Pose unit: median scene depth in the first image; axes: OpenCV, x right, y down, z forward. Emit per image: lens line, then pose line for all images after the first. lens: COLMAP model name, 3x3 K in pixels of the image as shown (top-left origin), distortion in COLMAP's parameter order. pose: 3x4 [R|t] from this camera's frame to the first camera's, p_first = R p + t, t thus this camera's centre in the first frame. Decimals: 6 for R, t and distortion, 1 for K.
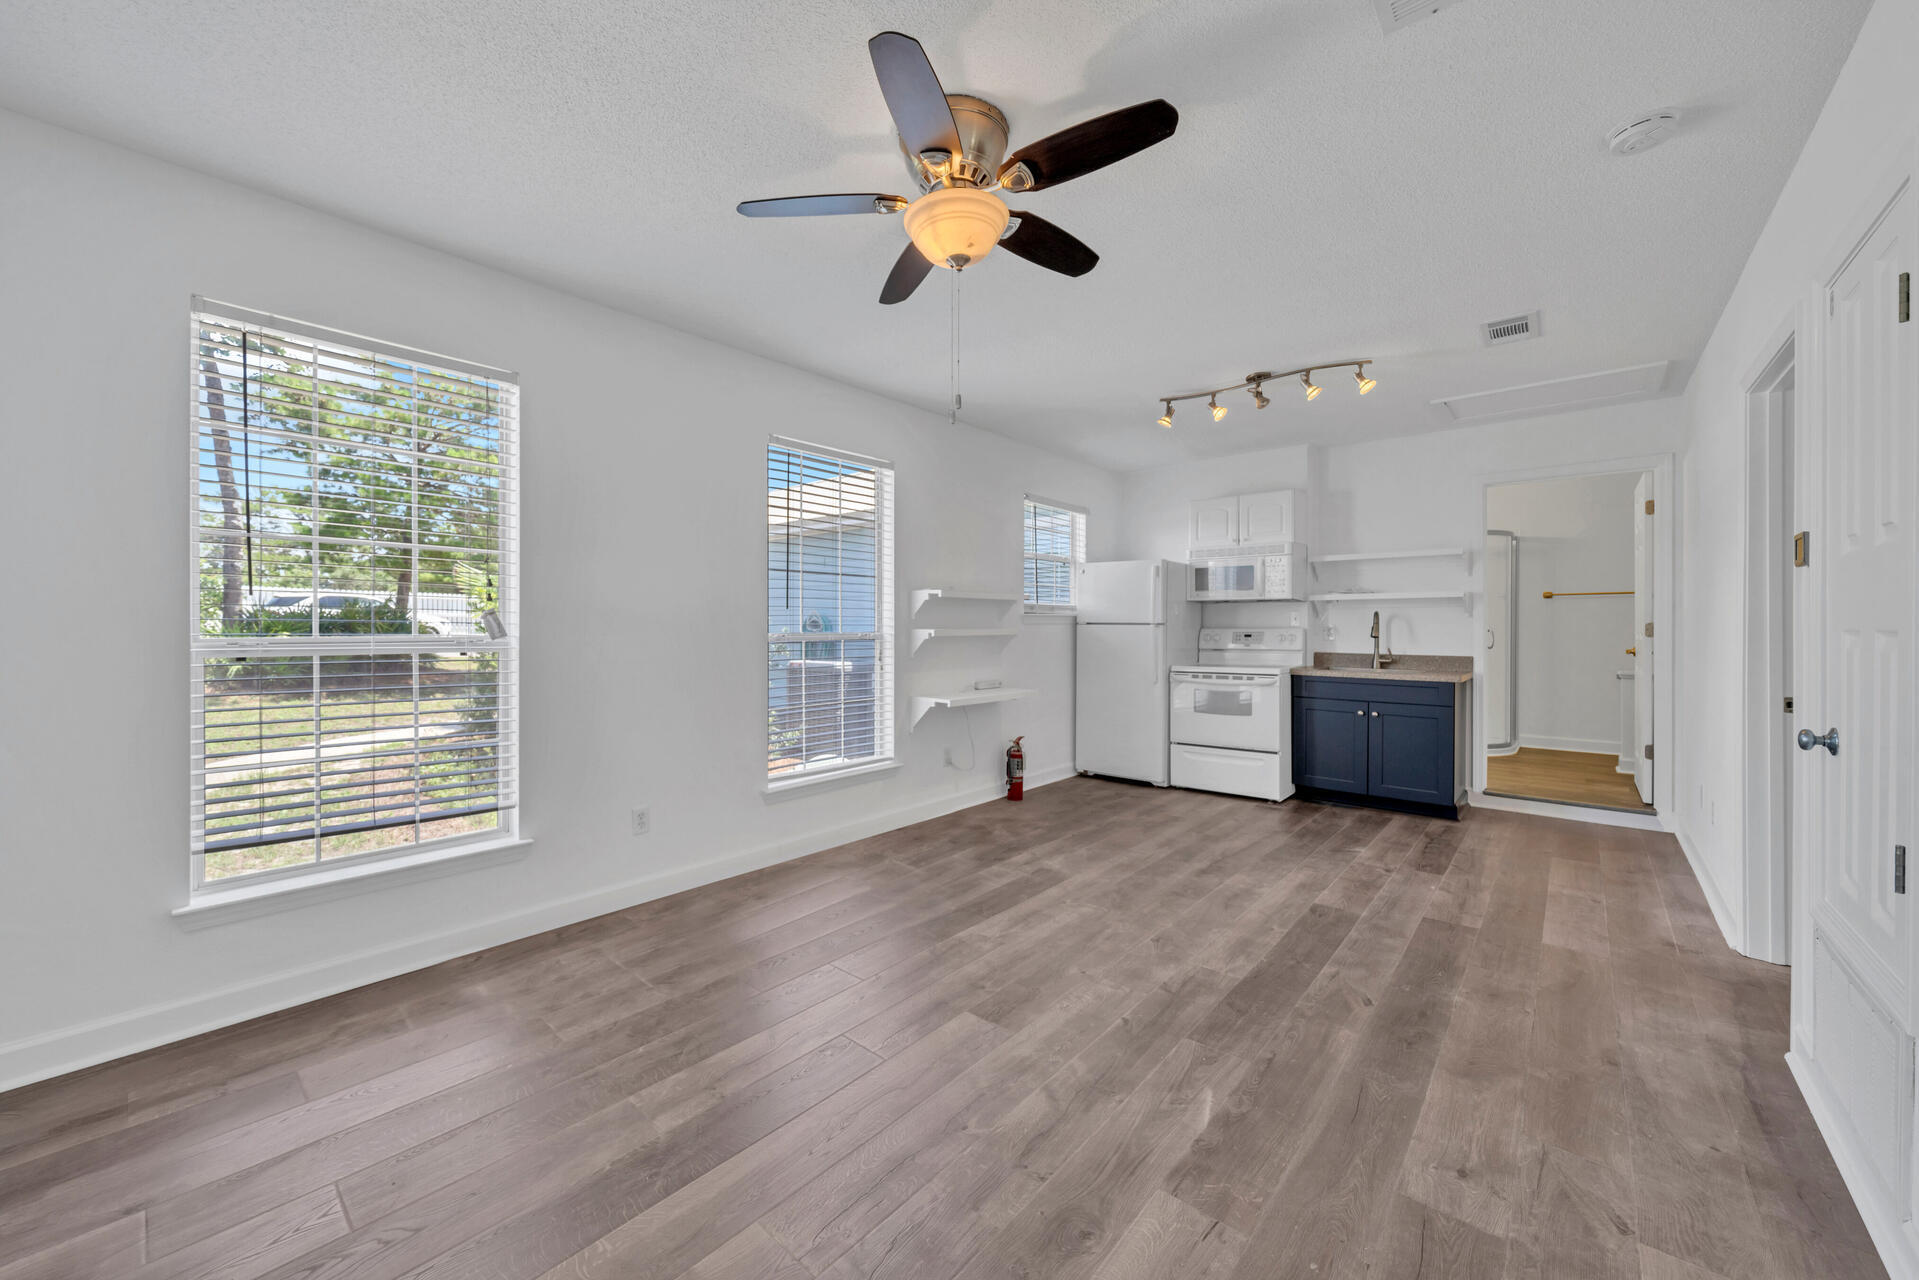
lens RADIAL K [[697.3, 0, 939.5], [0, 697.3, 631.6], [0, 0, 1]] dist [-0.001506, -0.000168]
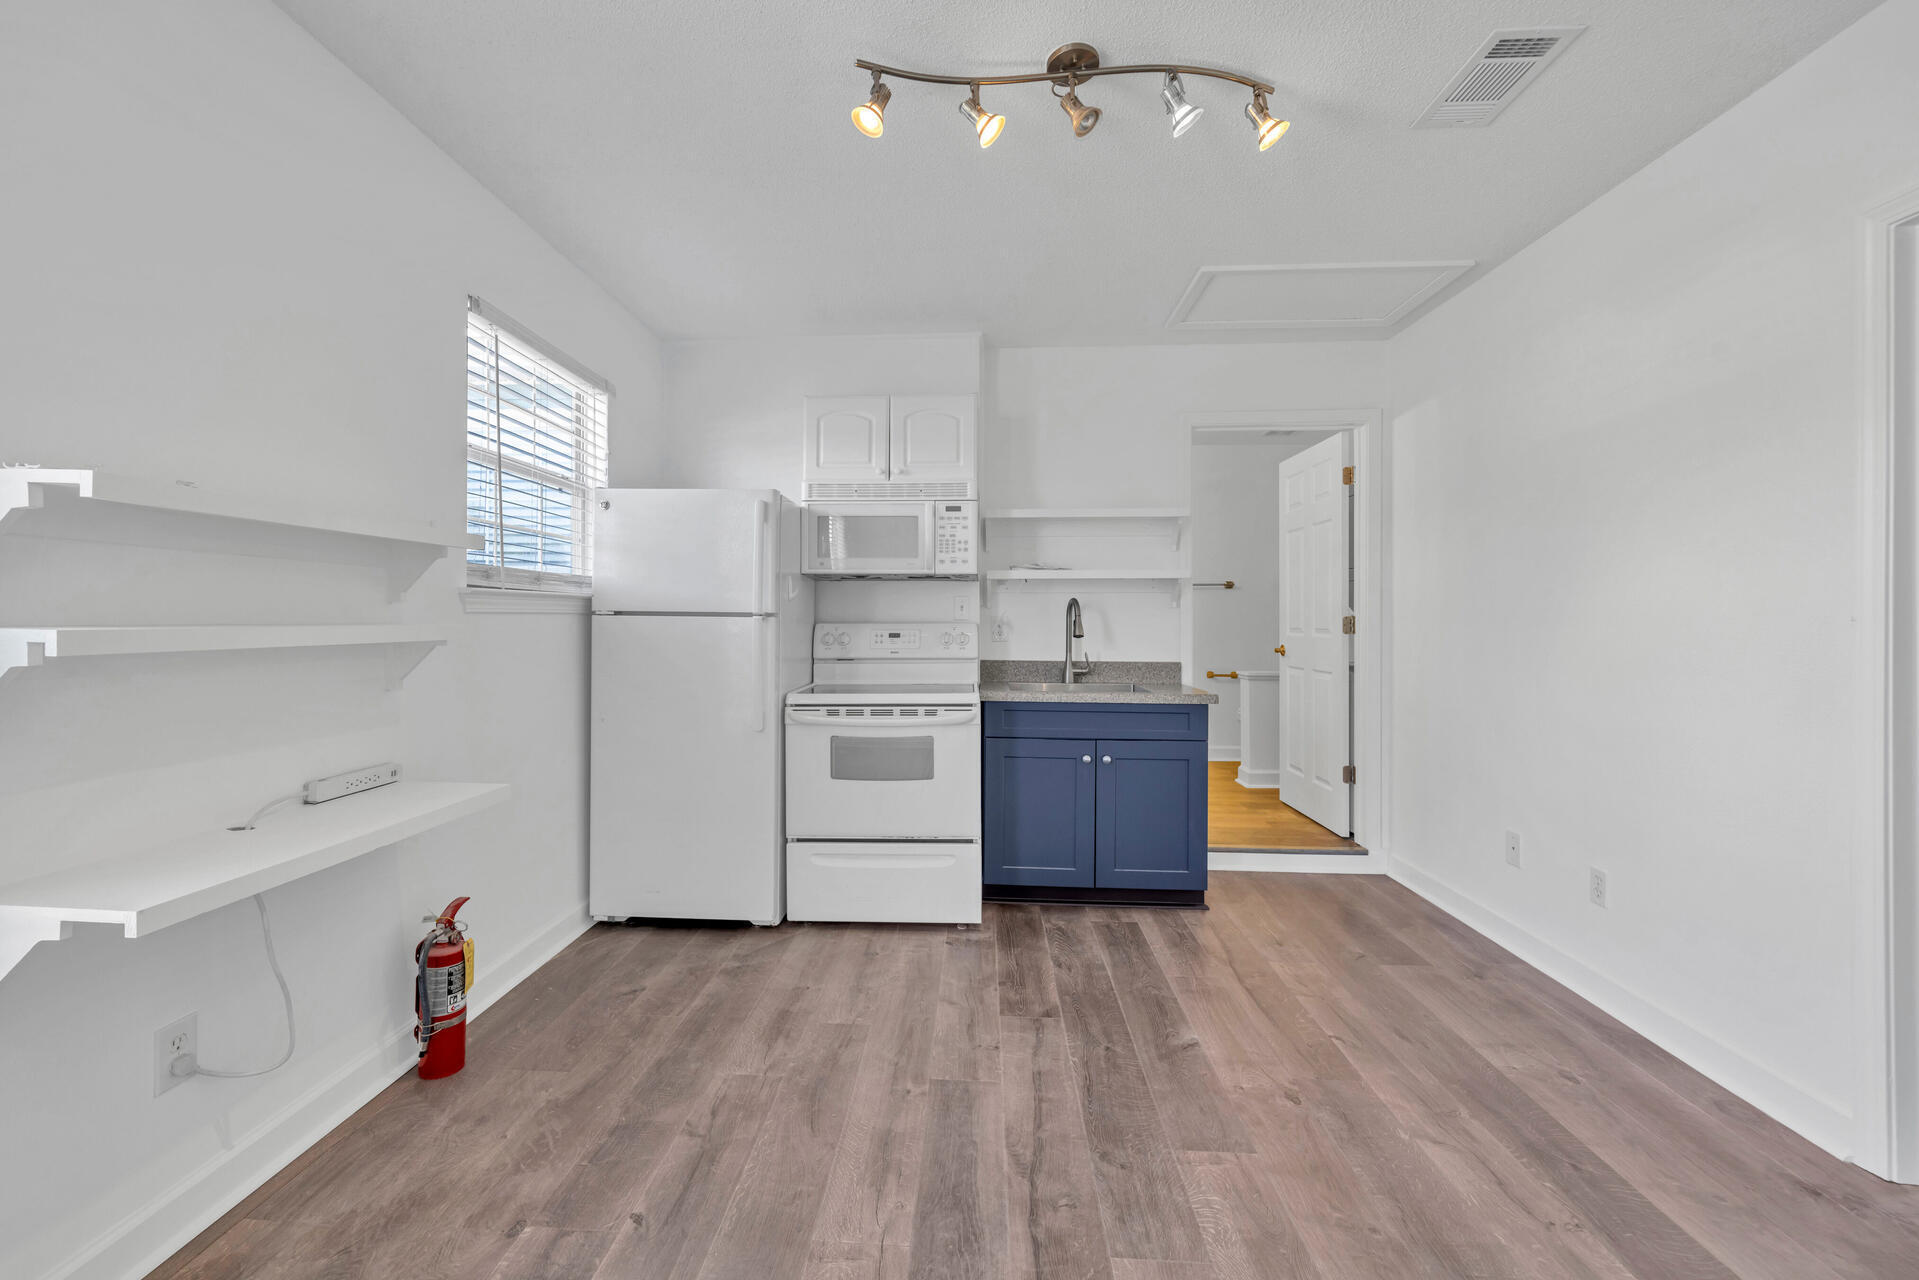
lens RADIAL K [[782.7, 0, 923.2], [0, 782.7, 623.0], [0, 0, 1]] dist [-0.002268, 0.000499]
pose [[0.790873, 0.000050, 0.611980, 0.062433], [0.001873, 0.999995, -0.002503, -0.003556], [-0.611978, 0.003126, 0.790869, 0.565830]]
